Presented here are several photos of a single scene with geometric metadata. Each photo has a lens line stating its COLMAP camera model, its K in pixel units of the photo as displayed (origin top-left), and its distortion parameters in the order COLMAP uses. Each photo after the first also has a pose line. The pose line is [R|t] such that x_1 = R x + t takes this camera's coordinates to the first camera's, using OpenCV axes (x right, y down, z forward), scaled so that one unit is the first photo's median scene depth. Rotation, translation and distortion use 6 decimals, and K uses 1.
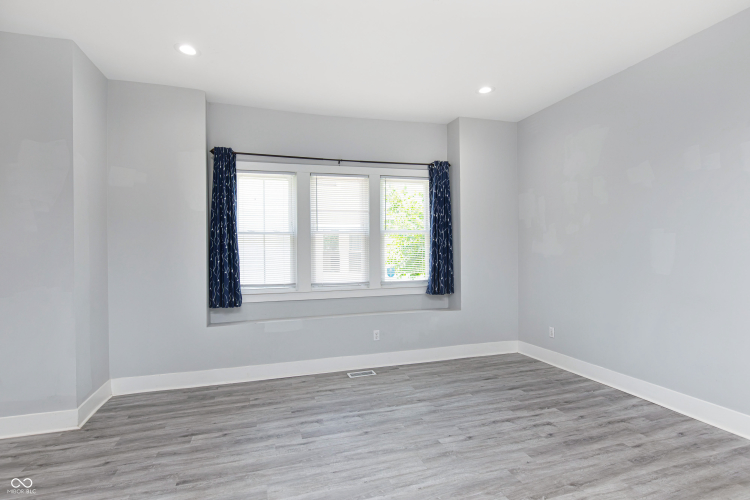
lens RADIAL K [[373.3, 0, 378.3], [0, 373.3, 252.8], [0, 0, 1]] dist [-0.003083, -0.000534]
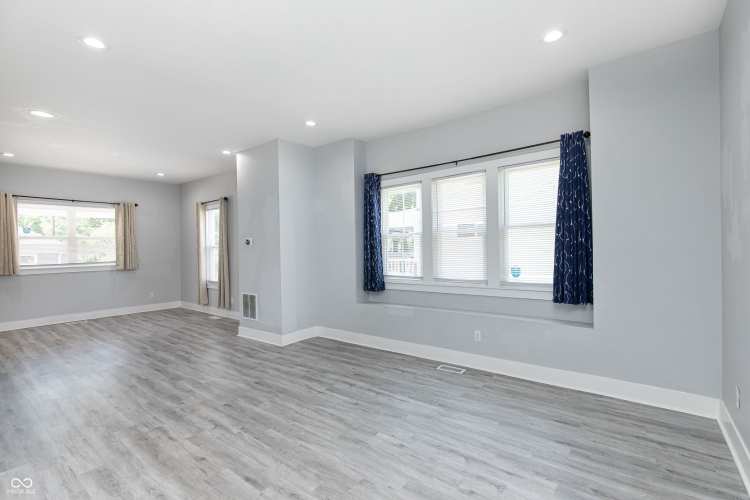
lens RADIAL K [[350.5, 0, 375.0], [0, 350.5, 250.0], [0, 0, 1]] dist [0.003128, -0.000293]
pose [[0.559010, 0.003418, -0.829154, 0.726842], [0.012141, 0.999851, 0.012307, -0.020760], [0.829072, -0.016946, 0.558885, 0.331322]]
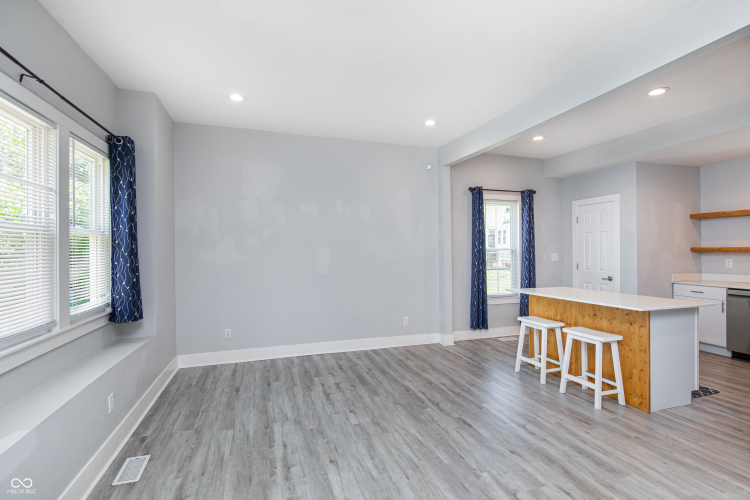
lens RADIAL K [[350.5, 0, 375.0], [0, 350.5, 250.0], [0, 0, 1]] dist [0.003128, -0.000293]
pose [[-0.000291, 0.015322, 0.999883, -0.695678], [0.009634, 0.999836, -0.015318, -0.015474], [-0.999954, 0.009629, -0.000439, 0.691788]]
